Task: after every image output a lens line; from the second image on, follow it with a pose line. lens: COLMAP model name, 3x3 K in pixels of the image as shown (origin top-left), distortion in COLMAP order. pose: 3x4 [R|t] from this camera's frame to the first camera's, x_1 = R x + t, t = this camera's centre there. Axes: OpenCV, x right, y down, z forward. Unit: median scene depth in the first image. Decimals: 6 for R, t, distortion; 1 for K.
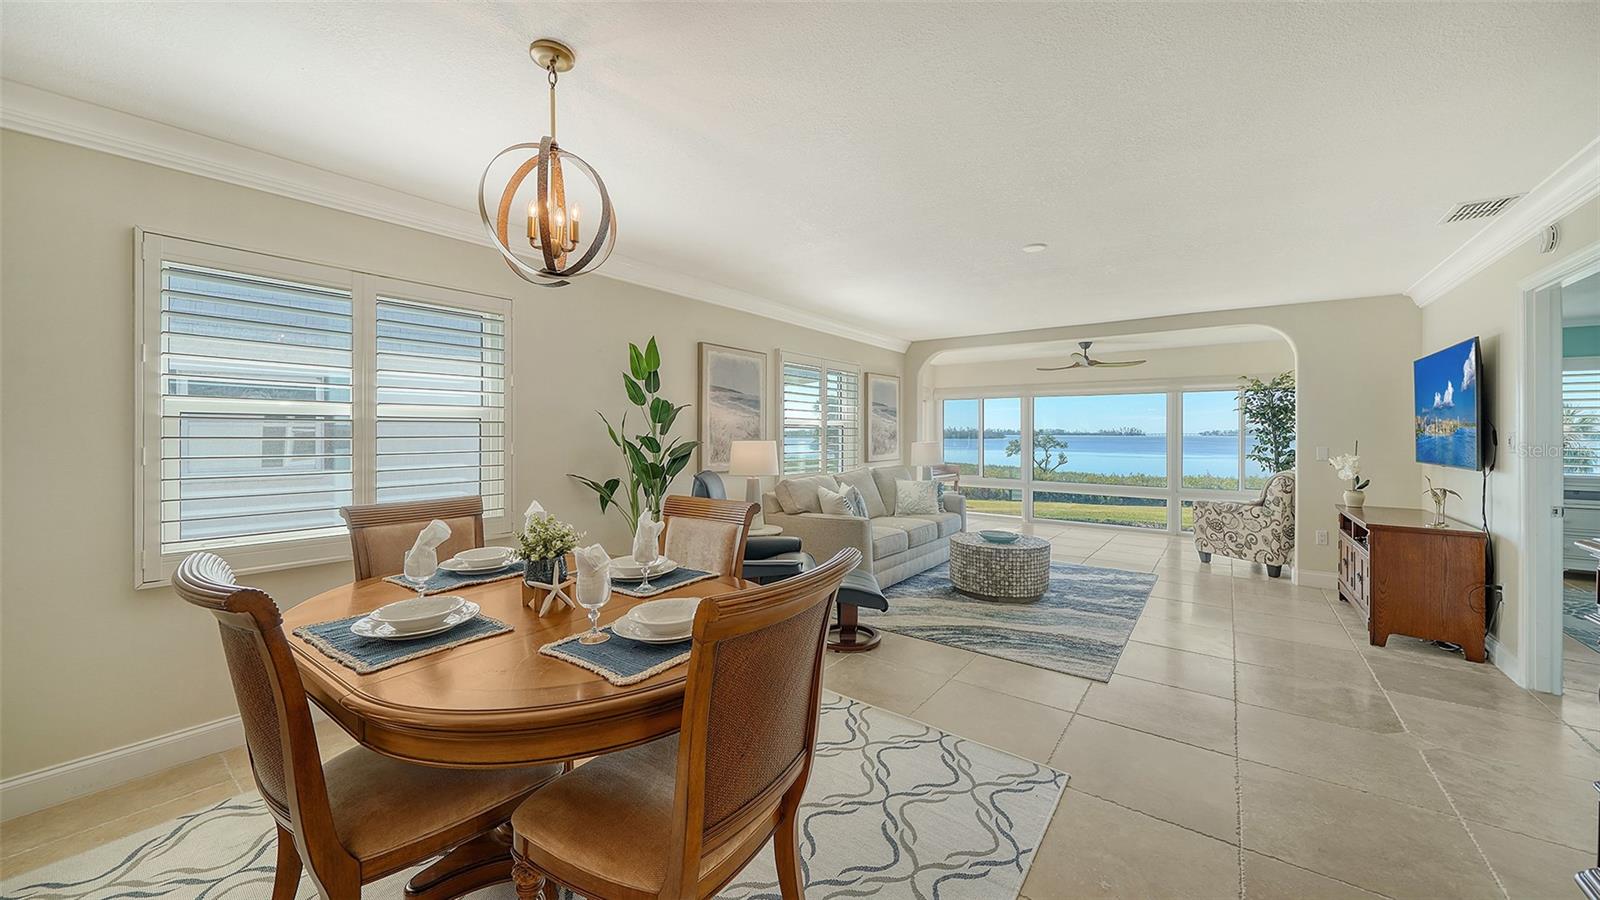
lens RADIAL K [[576.9, 0, 814.3], [0, 576.9, 427.5], [0, 0, 1]] dist [-0.001648, -0.000638]
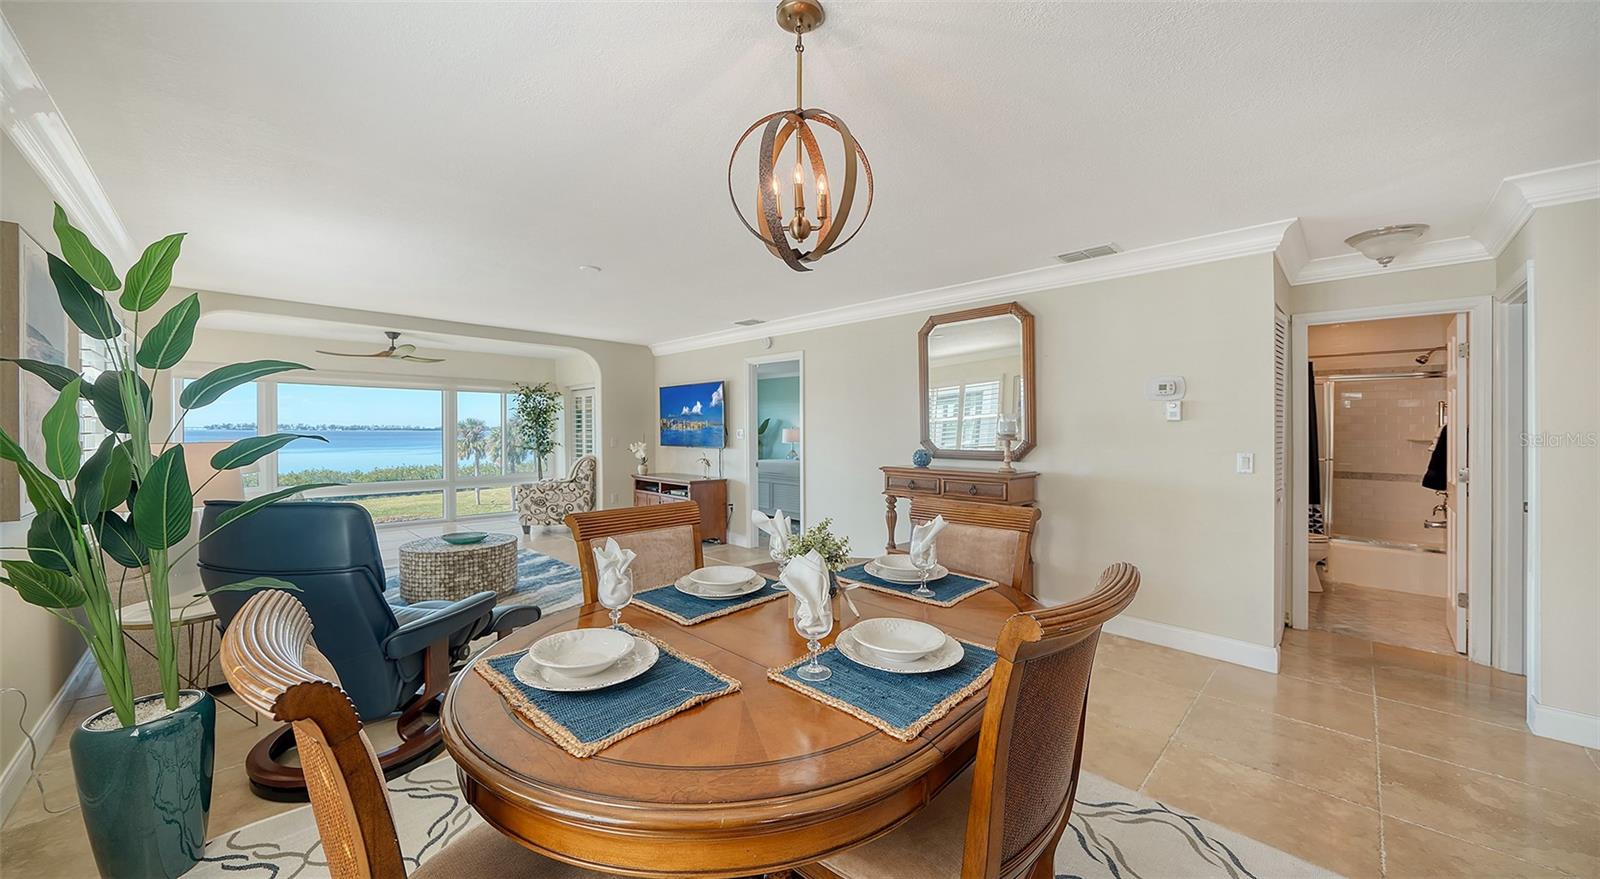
lens RADIAL K [[564.5, 0, 788.9], [0, 564.5, 436.8], [0, 0, 1]] dist [-0.003712, -0.001018]
pose [[0.172833, -0.014198, 0.984849, -0.423619], [-0.013499, 0.999768, 0.016782, 0.001522], [-0.984859, -0.016195, 0.172602, 0.277240]]
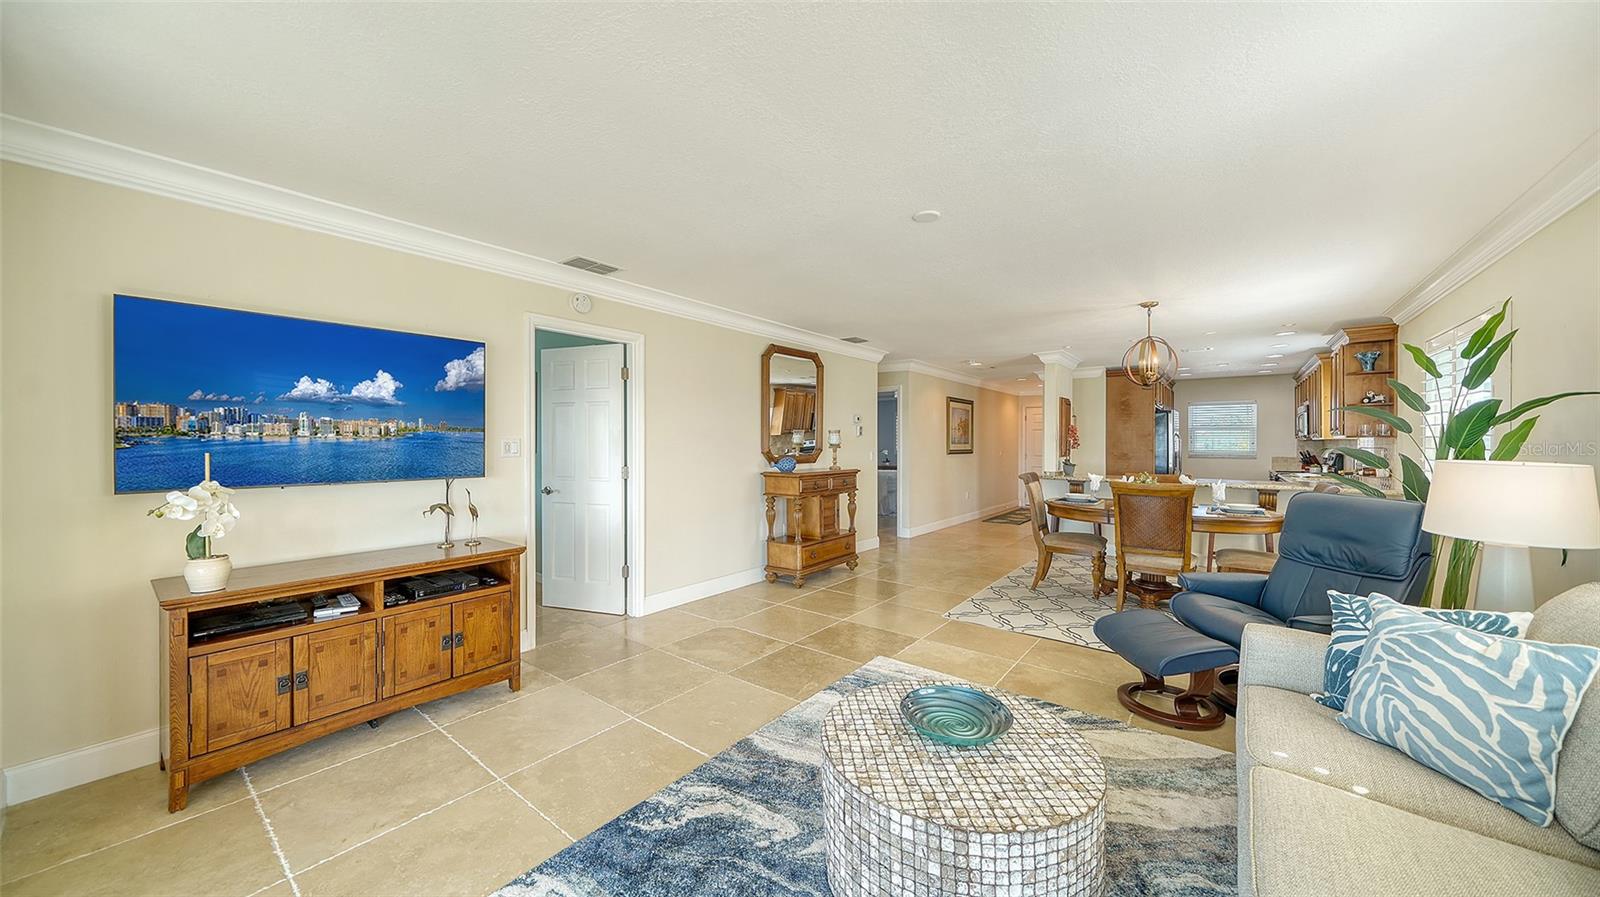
lens RADIAL K [[564.5, 0, 786.0], [0, 564.5, 440.5], [0, 0, 1]] dist [-0.003712, -0.001018]
pose [[-0.997940, -0.008583, 0.063576, 0.349861], [-0.009108, 0.999927, -0.007976, 0.010736], [-0.063503, -0.008539, -0.997945, 1.172556]]
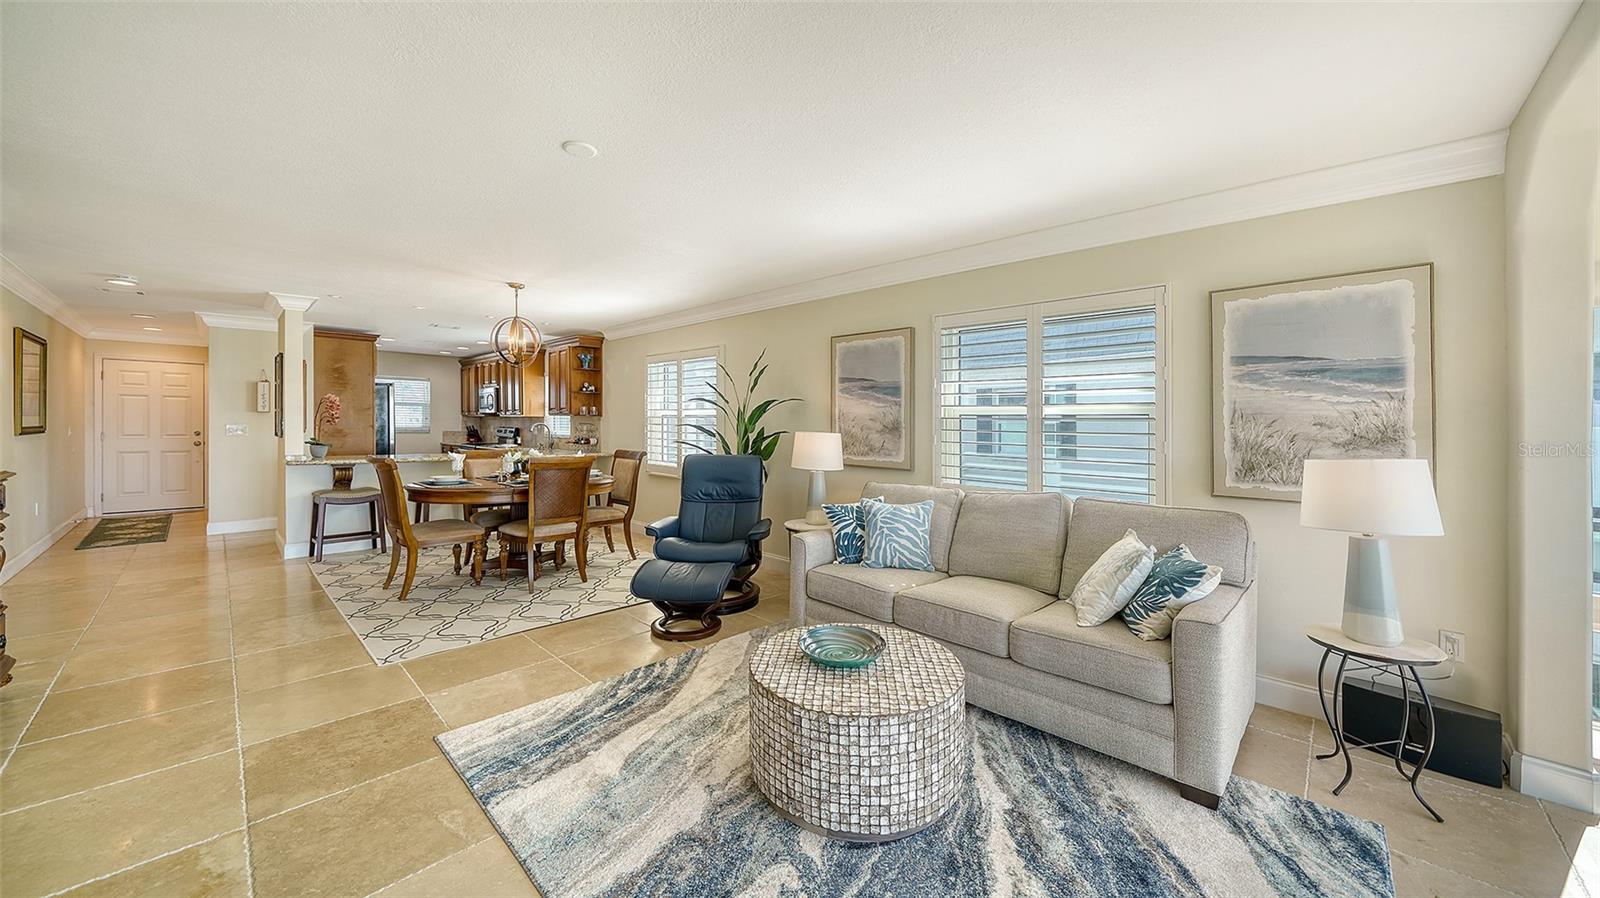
lens RADIAL K [[564.5, 0, 820.8], [0, 564.5, 424.9], [0, 0, 1]] dist [-0.003712, -0.001018]
pose [[-0.124607, -0.004043, -0.992198, 0.657645], [-0.005847, 0.999977, -0.003340, 0.010645], [0.992189, 0.005386, -0.124627, 0.885285]]
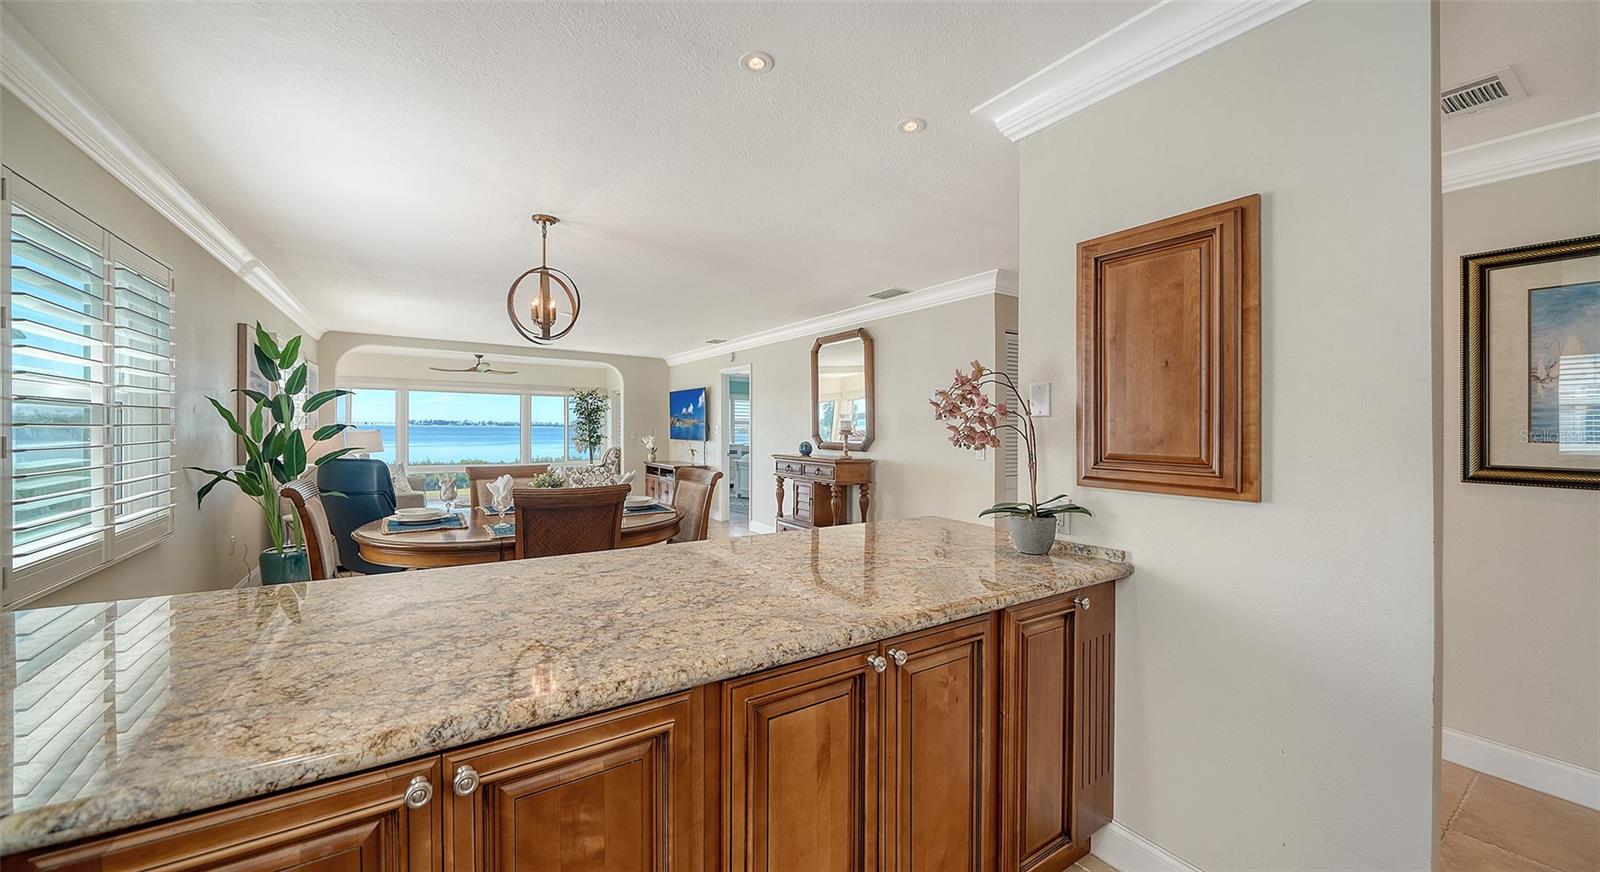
lens RADIAL K [[565.4, 0, 775.9], [0, 565.4, 432.4], [0, 0, 1]] dist [0.001352, 0.000011]
pose [[0.378686, -0.005744, 0.925507, -0.588155], [-0.020213, 0.999691, 0.014475, -0.001074], [-0.925304, -0.024188, 0.378453, -0.115477]]
